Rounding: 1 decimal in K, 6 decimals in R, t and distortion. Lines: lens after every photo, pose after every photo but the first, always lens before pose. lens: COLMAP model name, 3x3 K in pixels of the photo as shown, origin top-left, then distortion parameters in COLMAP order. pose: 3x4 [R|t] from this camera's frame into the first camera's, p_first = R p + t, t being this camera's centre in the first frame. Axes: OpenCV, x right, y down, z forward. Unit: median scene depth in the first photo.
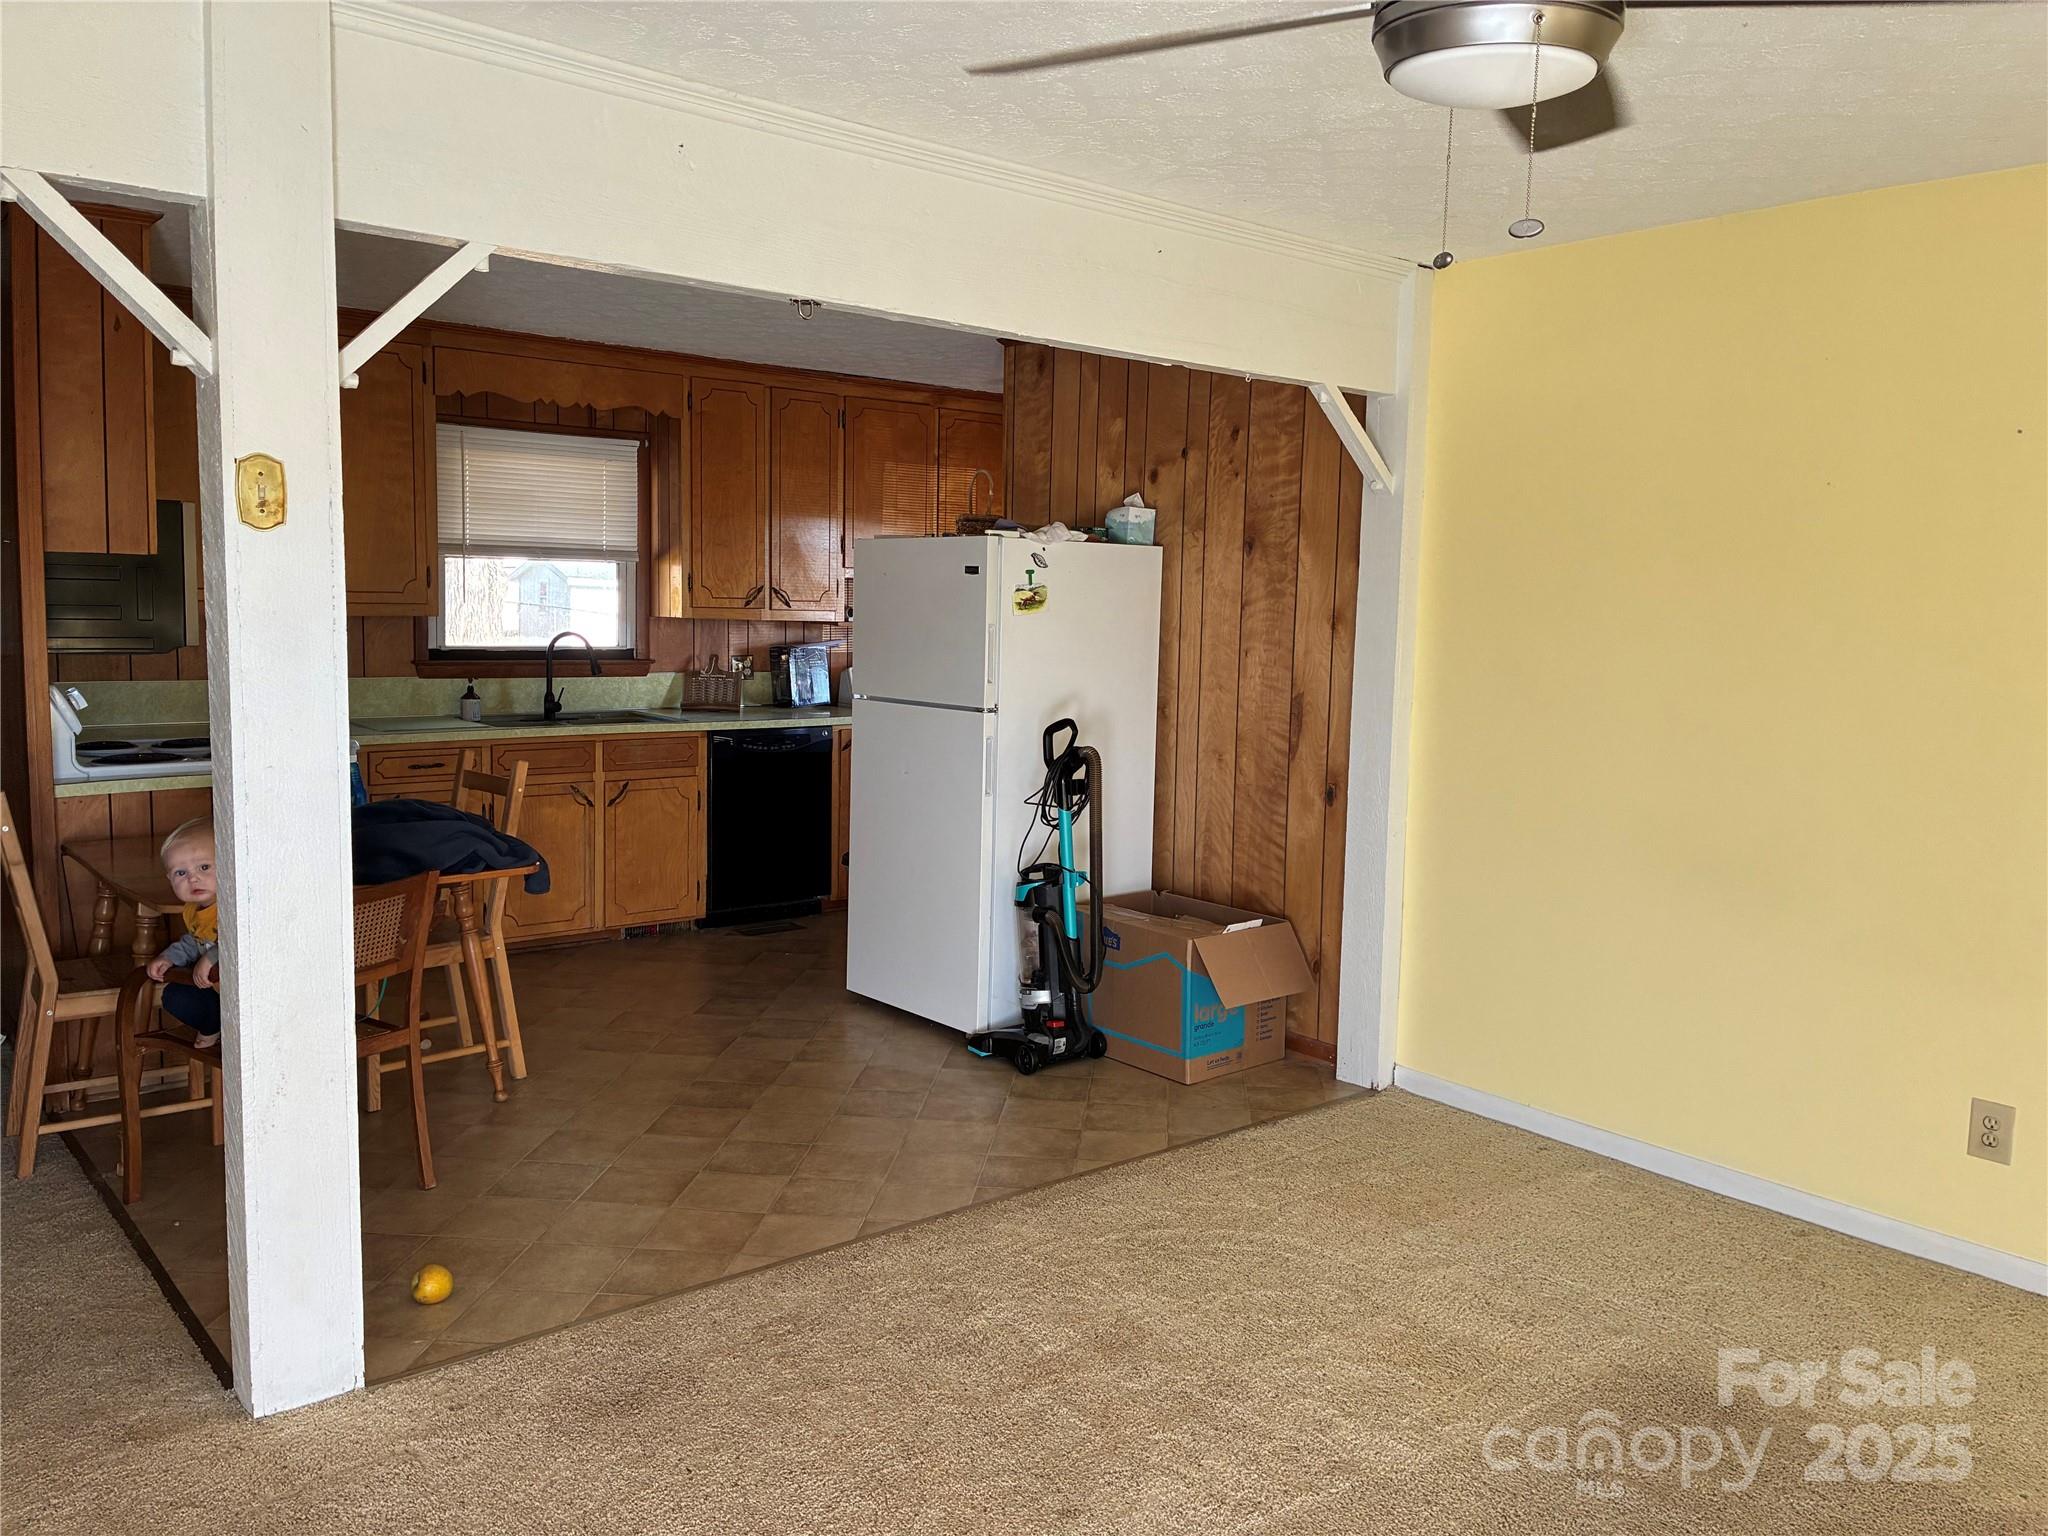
lens RADIAL K [[1534.3, 0, 1022.4], [0, 1534.3, 750.2], [0, 0, 1]] dist [0.026941, -0.038391]
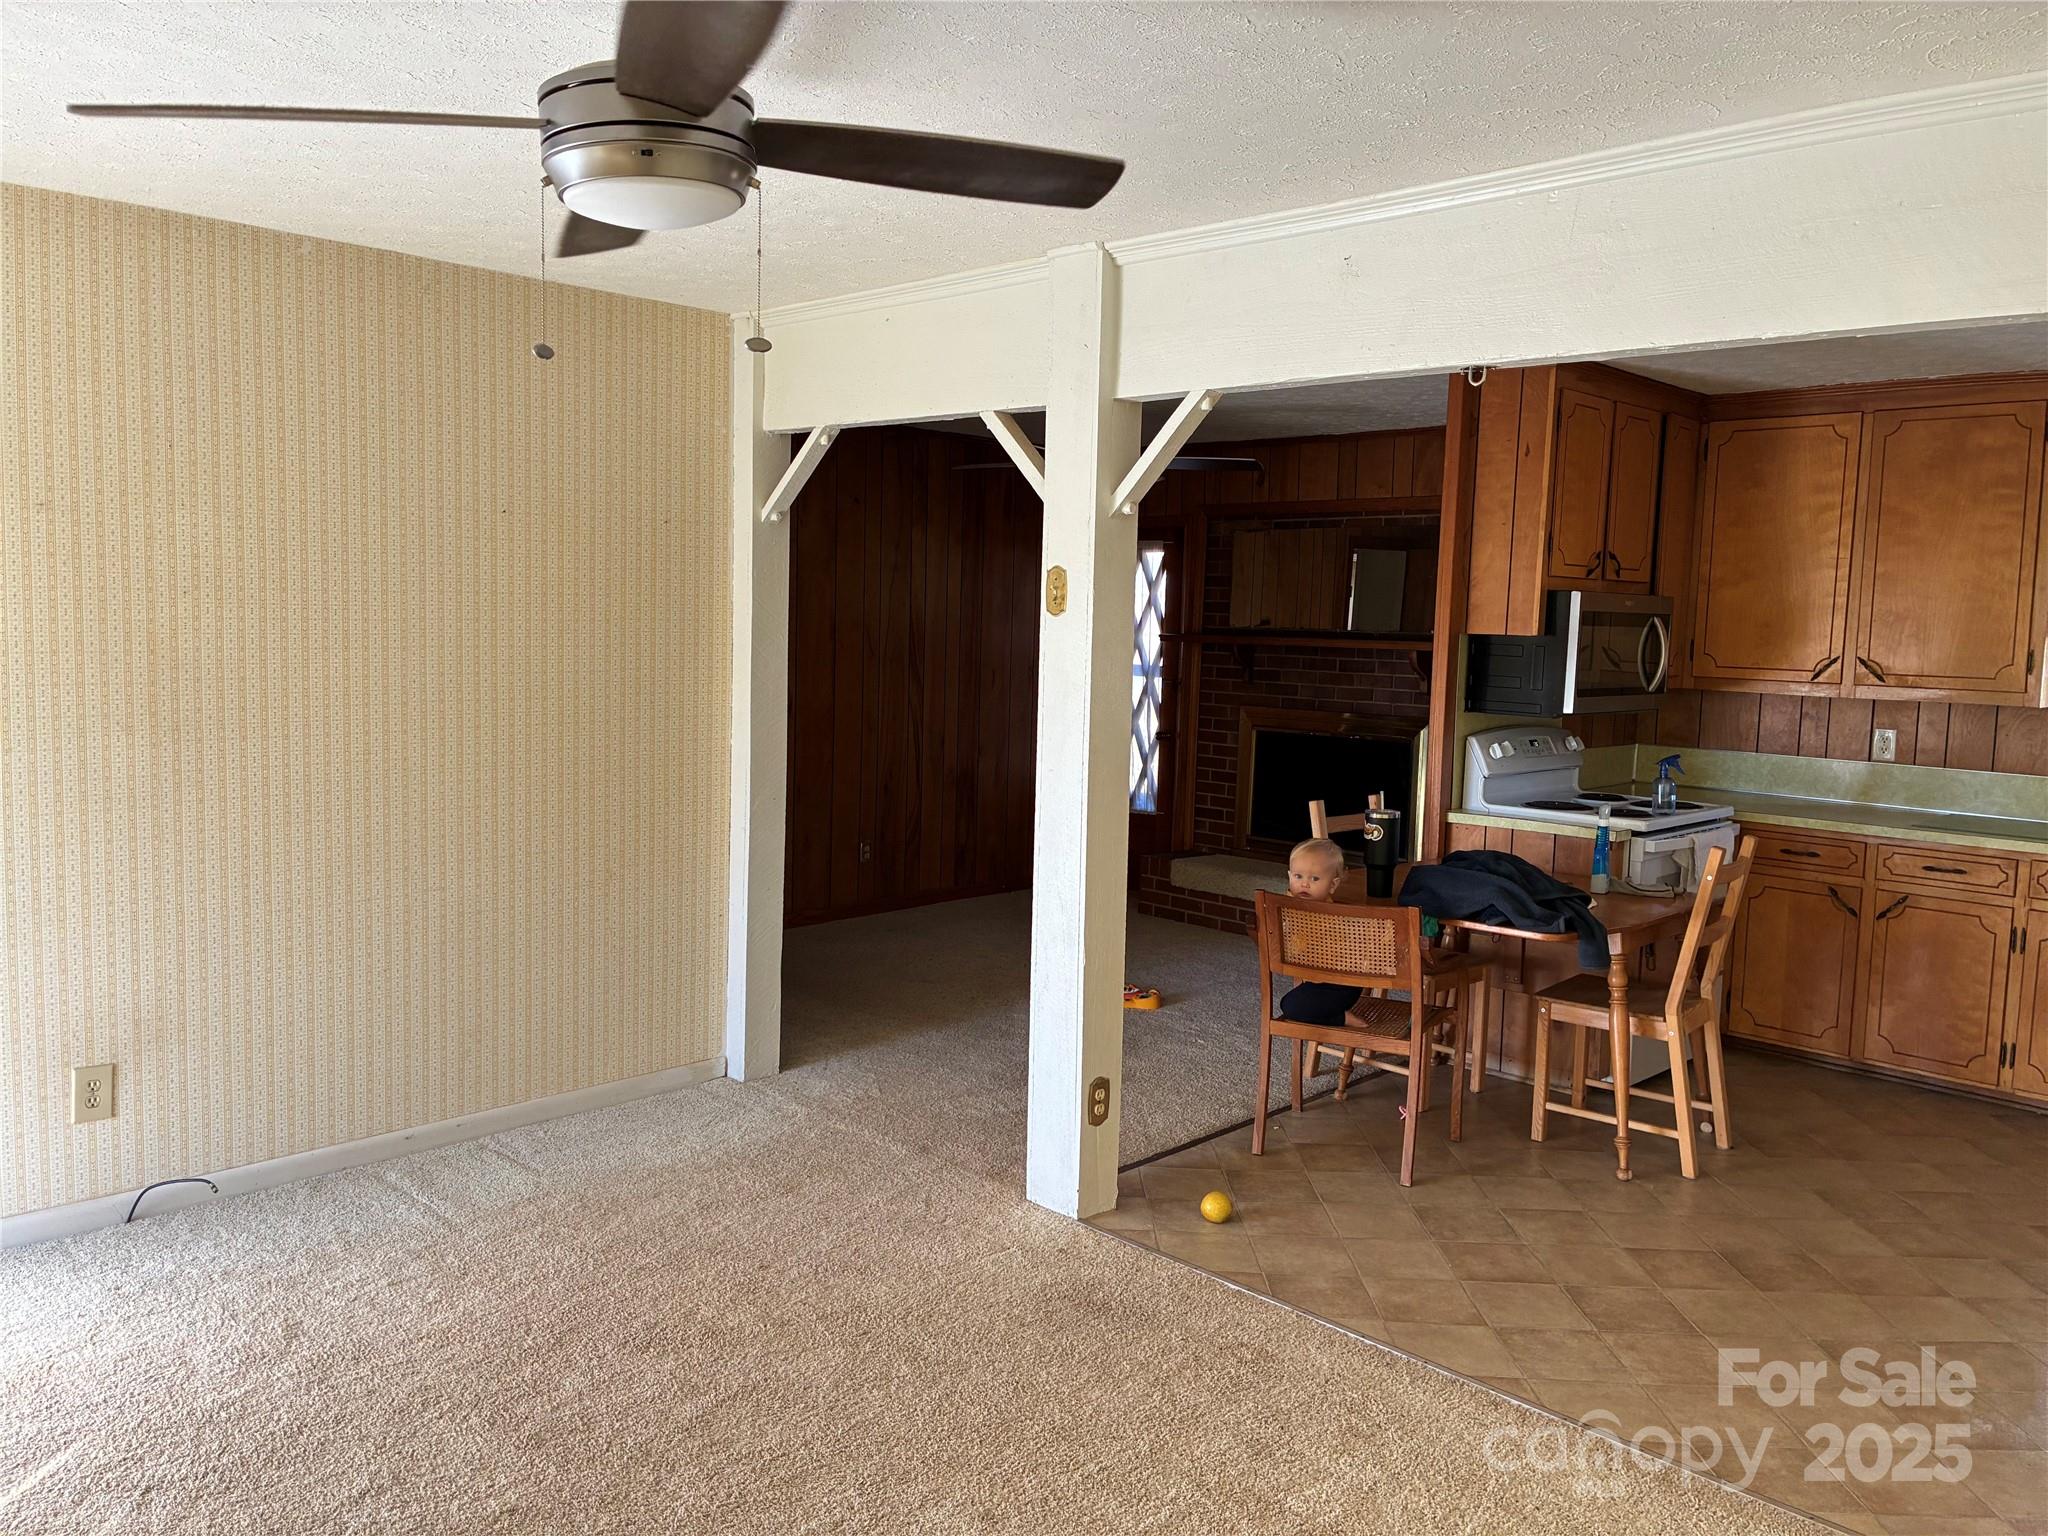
lens RADIAL K [[1534.3, 0, 1022.4], [0, 1534.3, 750.2], [0, 0, 1]] dist [0.026941, -0.038391]
pose [[0.089796, 0.059708, -0.994169, 0.690329], [-0.130544, 0.990295, 0.047685, -0.048257], [0.987368, 0.125501, 0.096719, 0.574360]]
